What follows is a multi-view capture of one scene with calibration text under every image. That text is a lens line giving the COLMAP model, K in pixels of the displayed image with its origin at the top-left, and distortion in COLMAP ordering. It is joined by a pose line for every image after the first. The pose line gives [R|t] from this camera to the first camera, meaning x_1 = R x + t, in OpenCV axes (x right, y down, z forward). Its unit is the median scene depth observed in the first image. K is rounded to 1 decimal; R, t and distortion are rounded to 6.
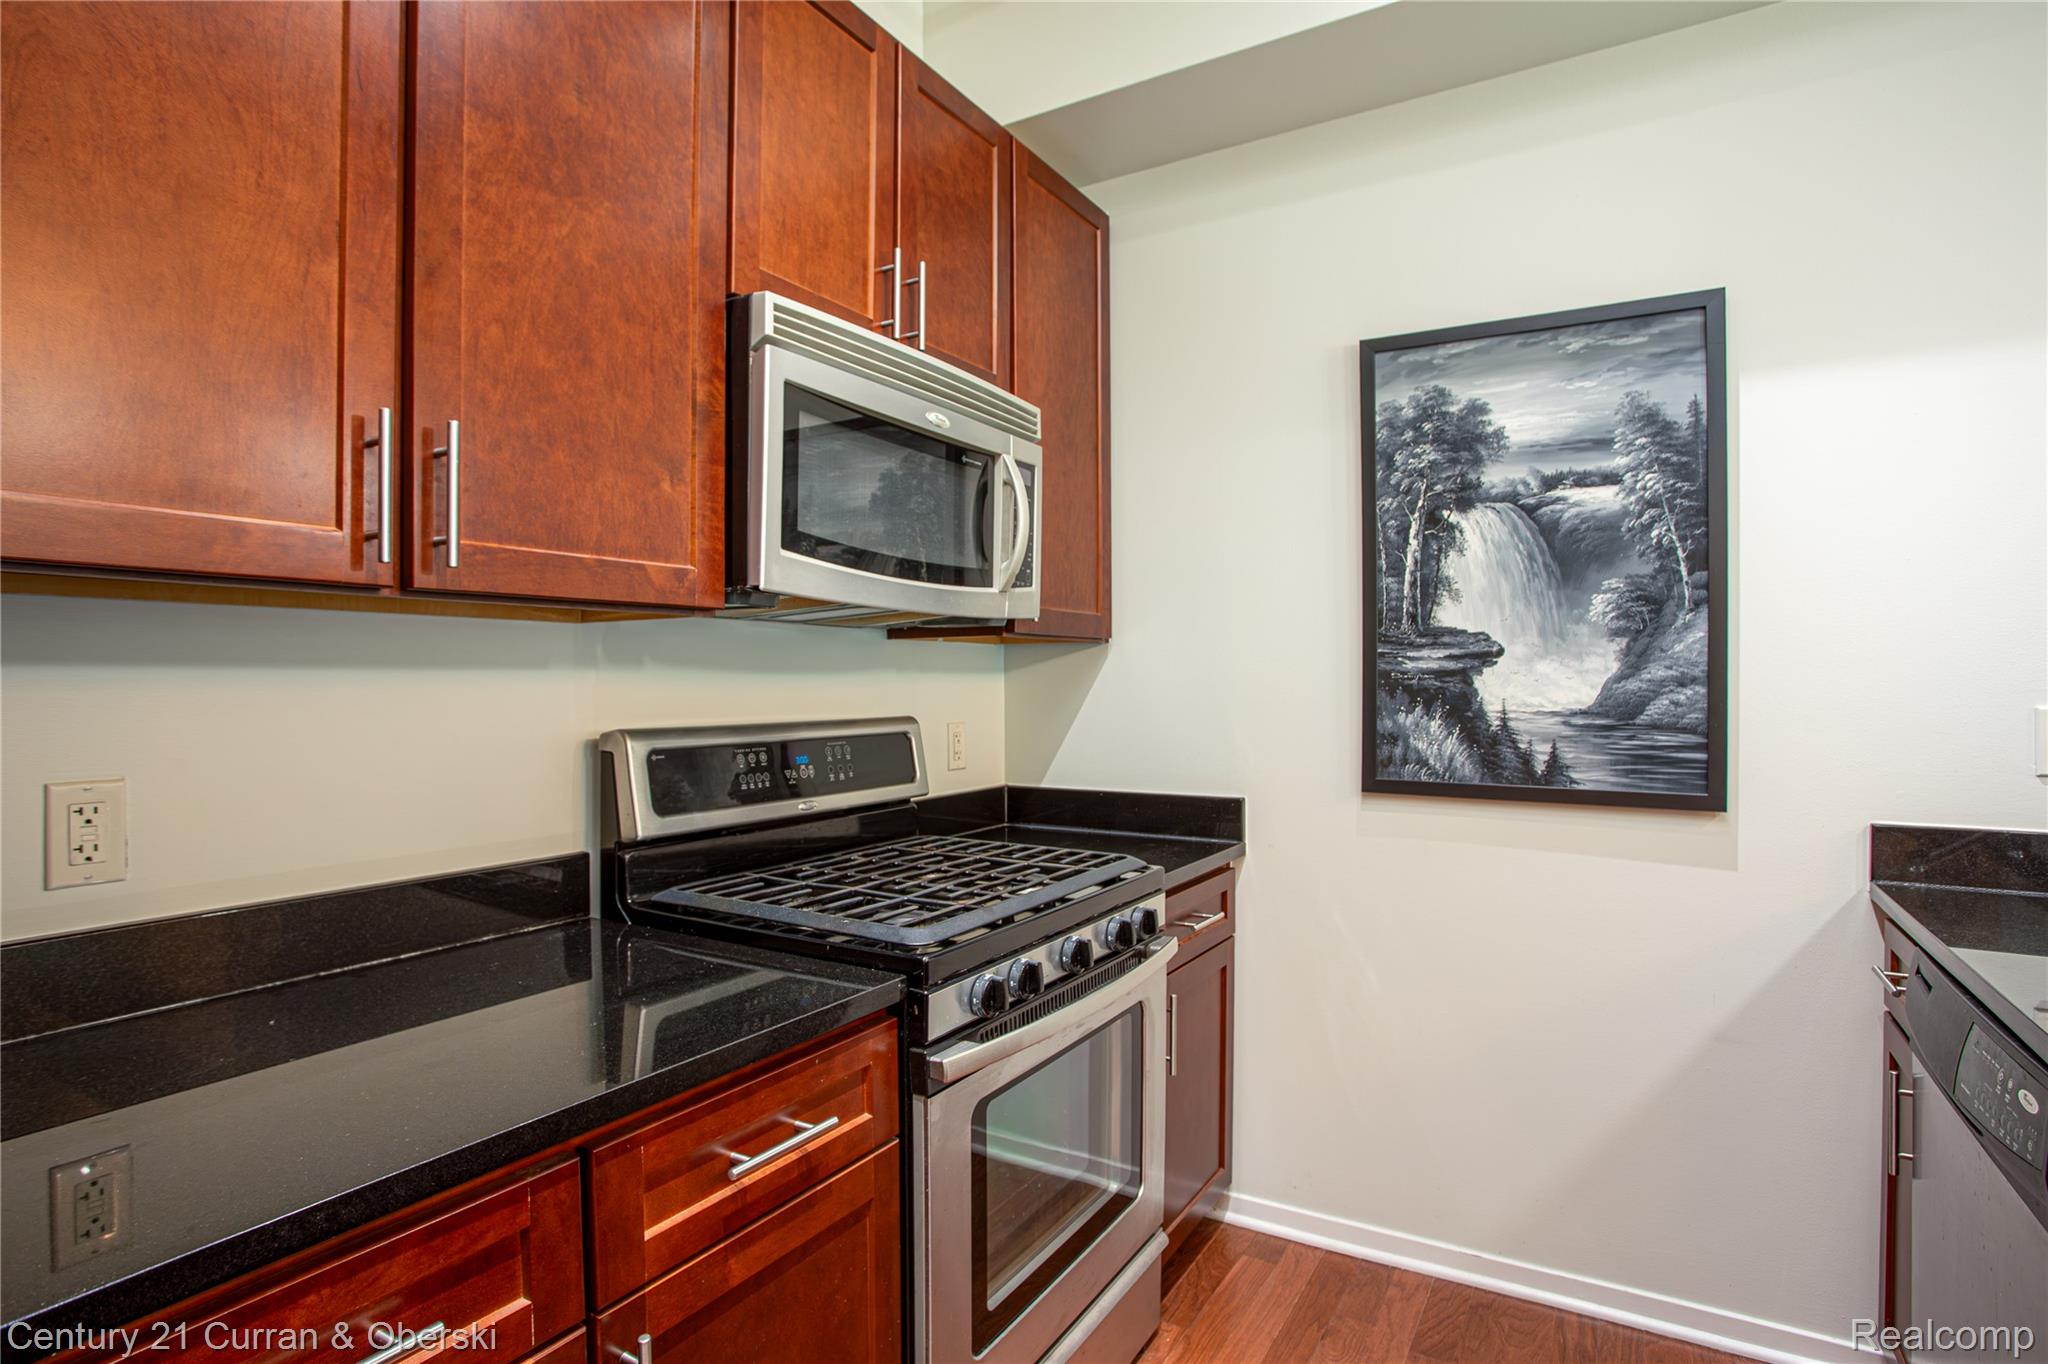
lens RADIAL K [[1079.2, 0, 983.1], [0, 1079.2, 677.1], [0, 0, 1]] dist [-0.003398, -0.000516]
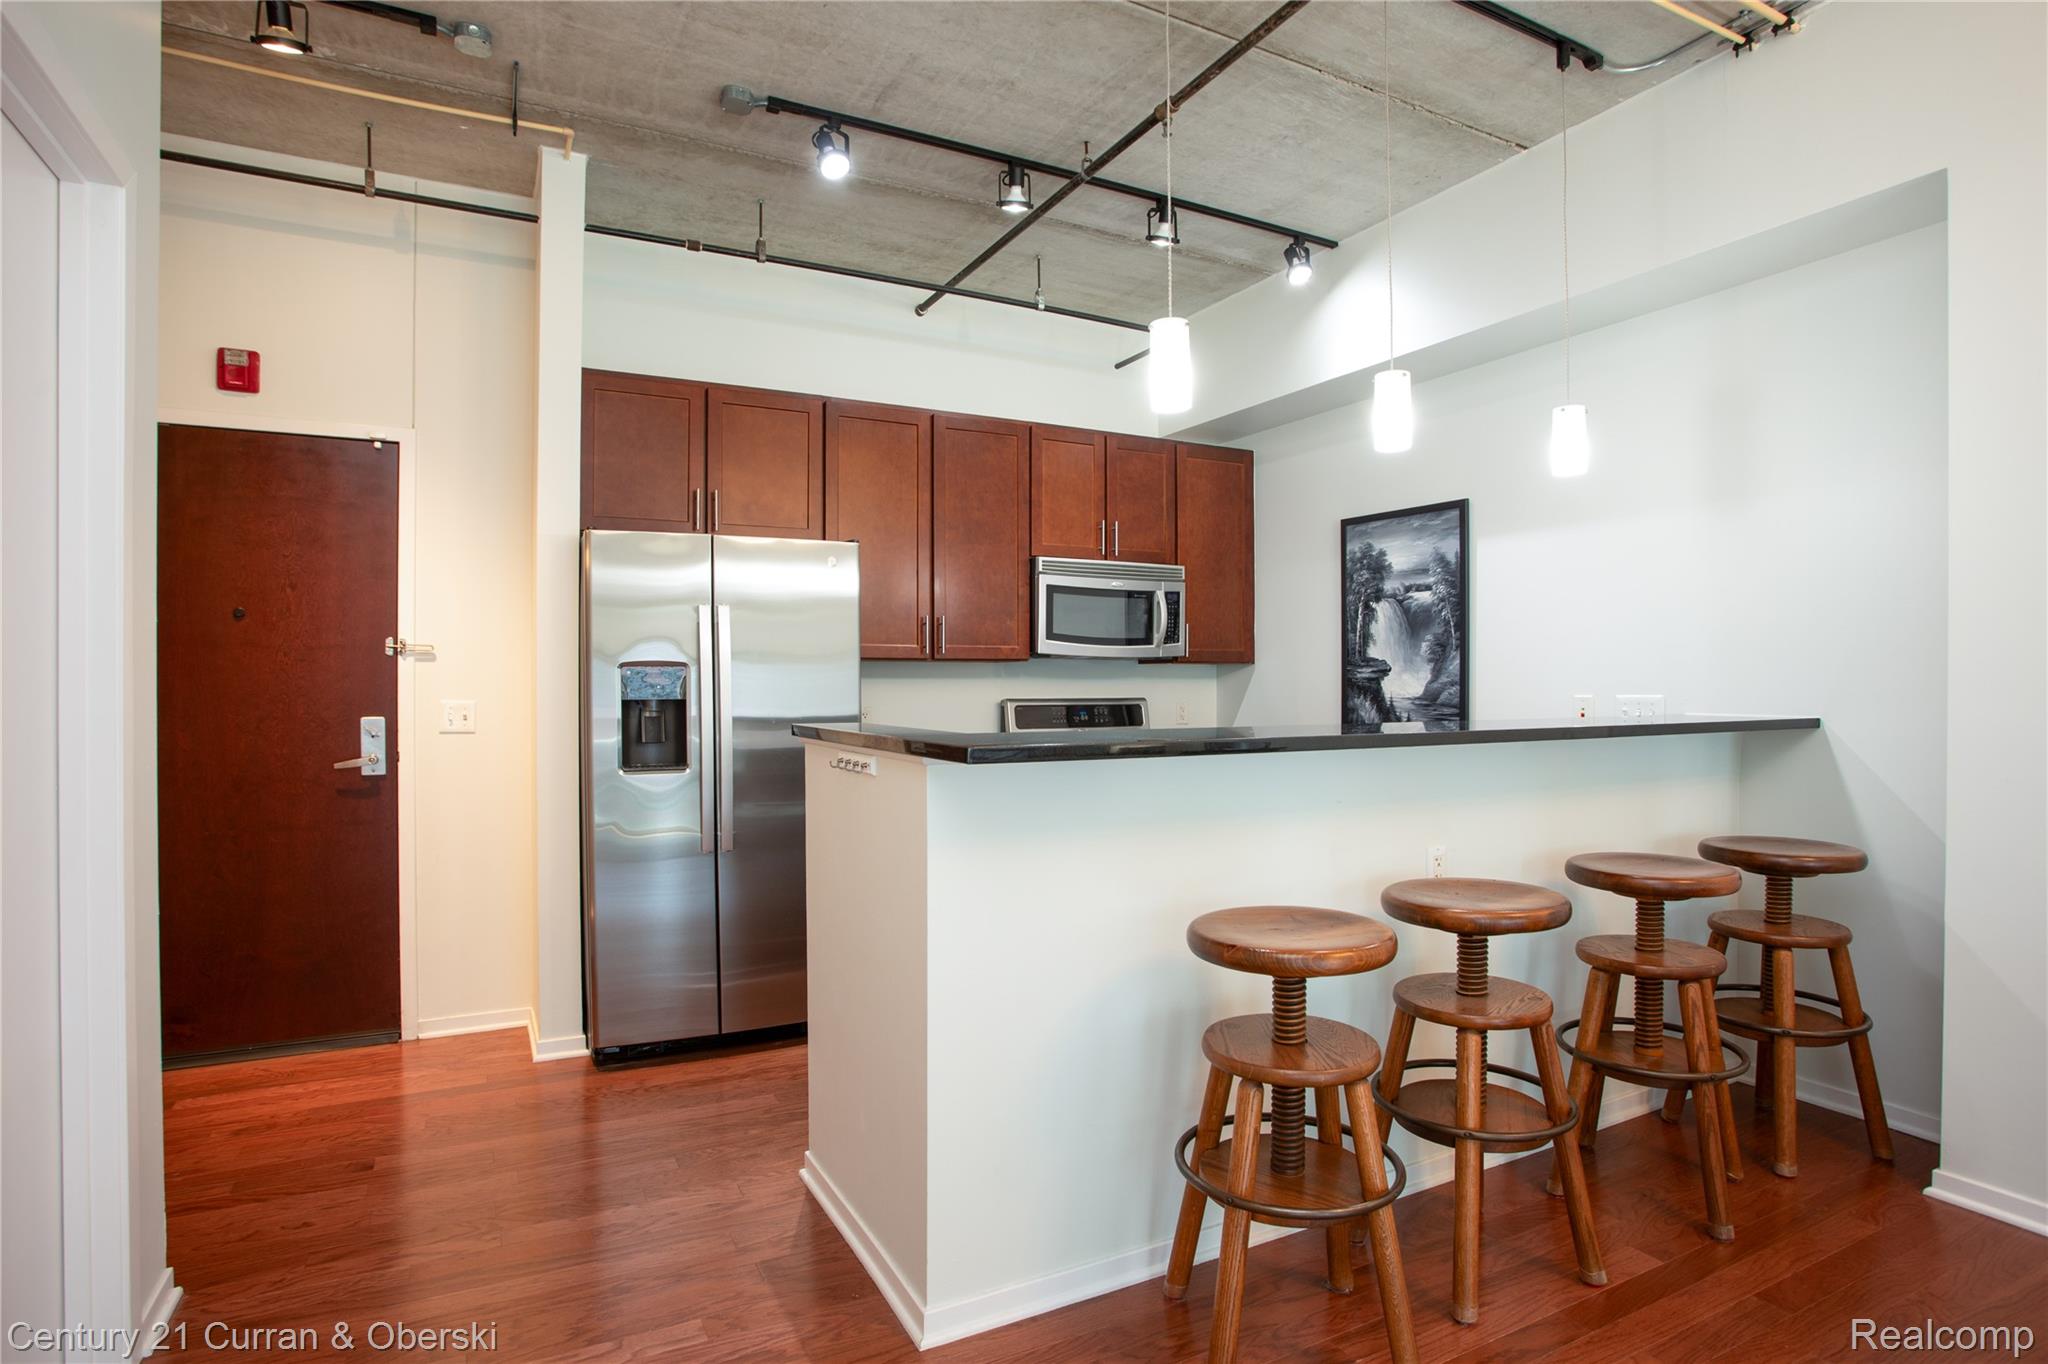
lens RADIAL K [[1050.3, 0, 990.9], [0, 1050.3, 684.4], [0, 0, 1]] dist [-0.048405, 0.032824]
pose [[0.841021, 0.002979, -0.540995, 0.951006], [0.002132, 0.999959, 0.008821, -0.014018], [0.540999, -0.008572, 0.840980, -1.164626]]
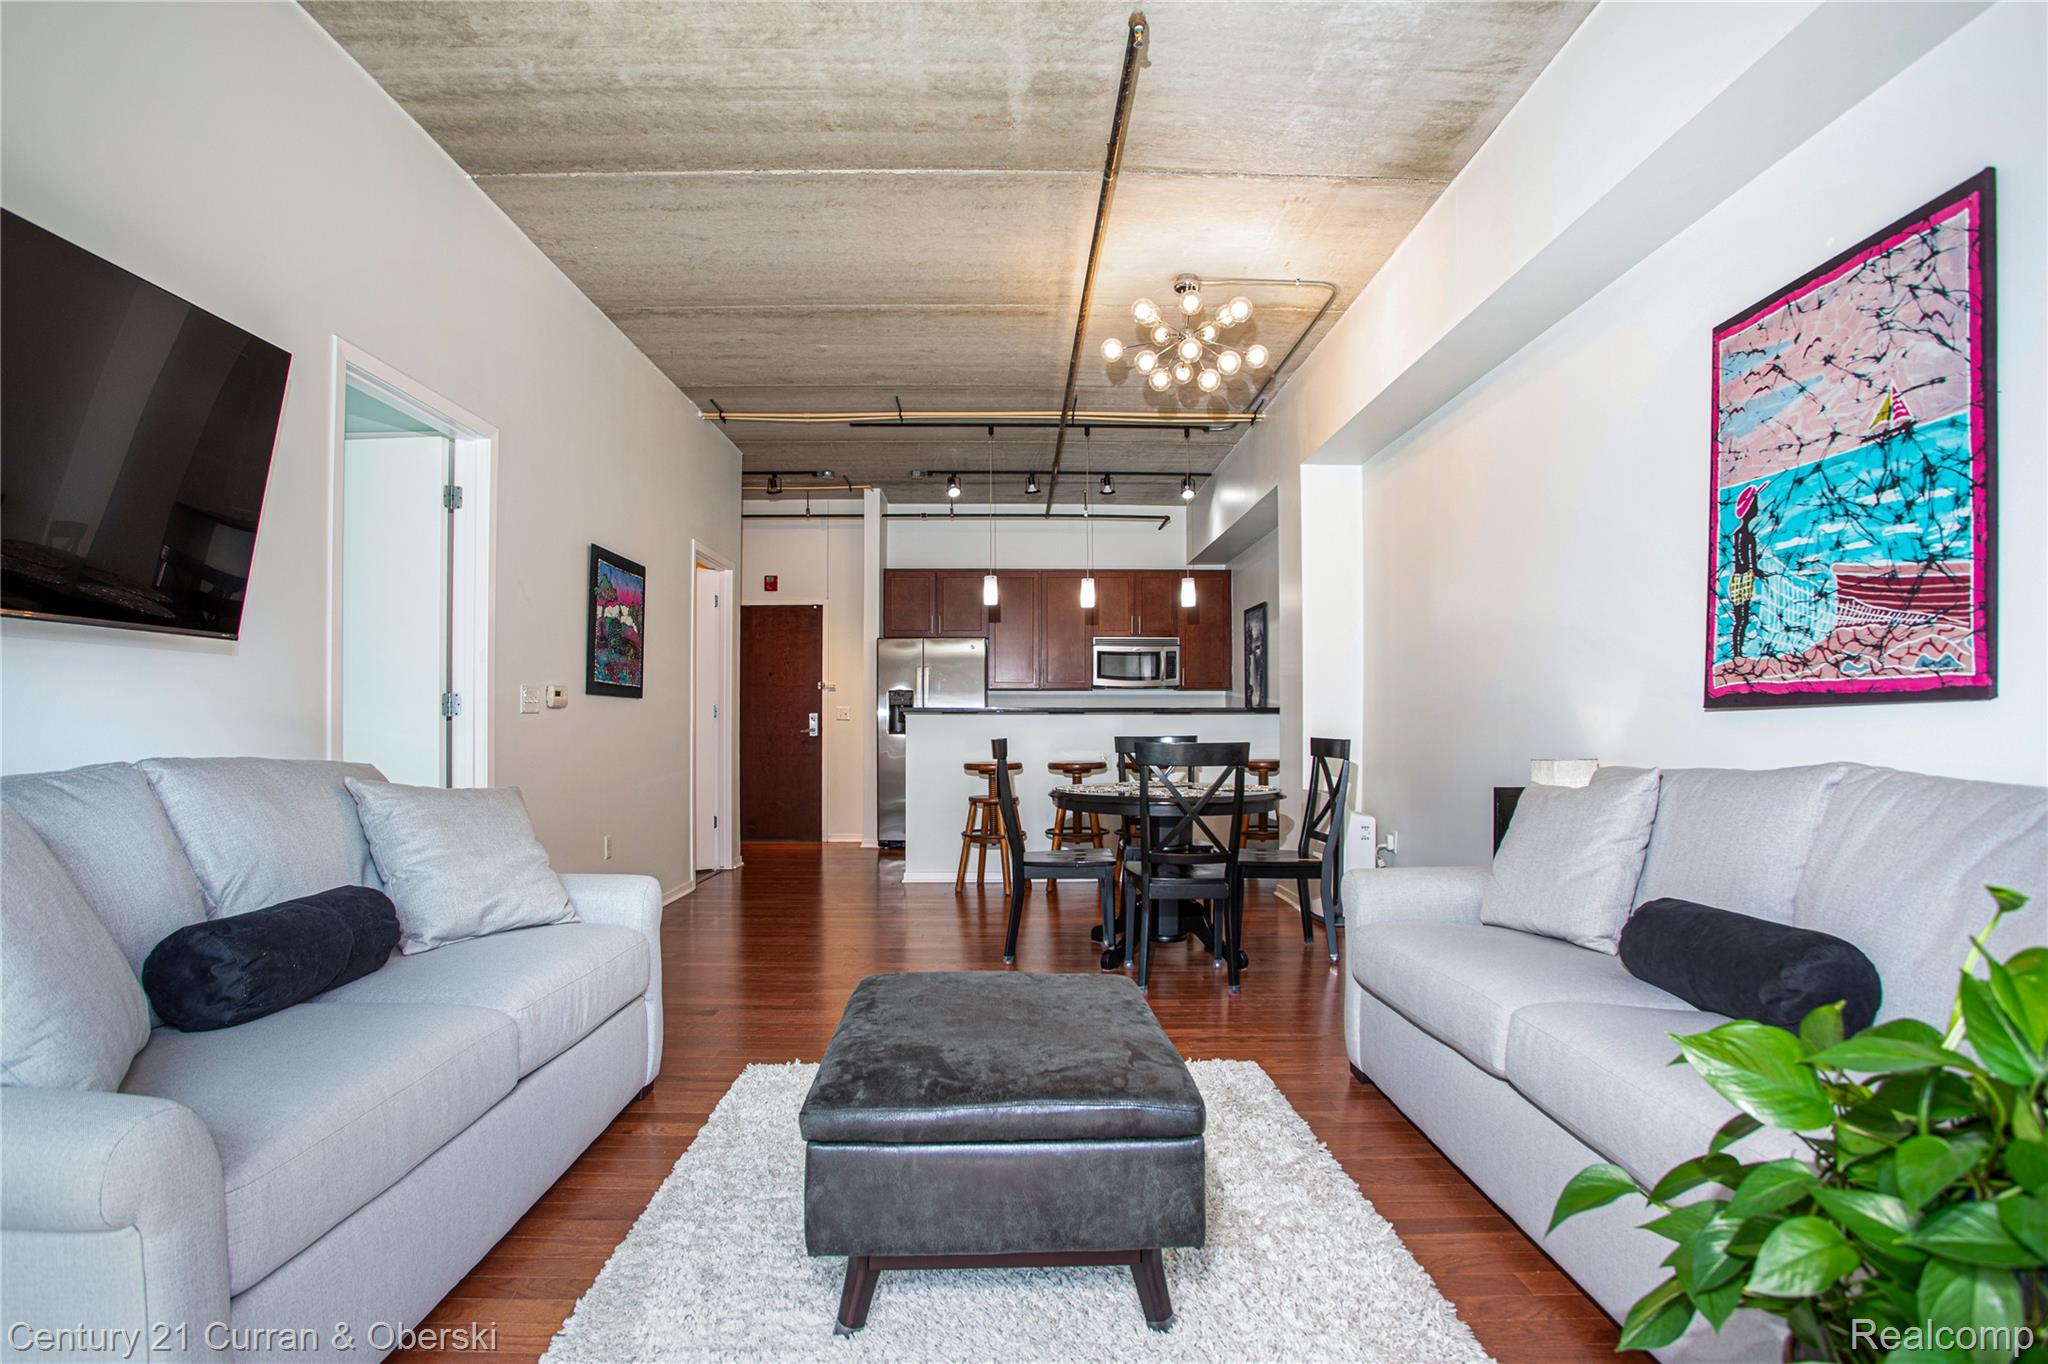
lens RADIAL K [[1105.8, 0, 964.6], [0, 1105.8, 724.1], [0, 0, 1]] dist [-0.001983, -0.000343]
pose [[0.453382, 0.000403, -0.891316, 3.749405], [0.001852, 0.999997, 0.001395, 0.097391], [0.891314, -0.002283, 0.453380, -1.859830]]
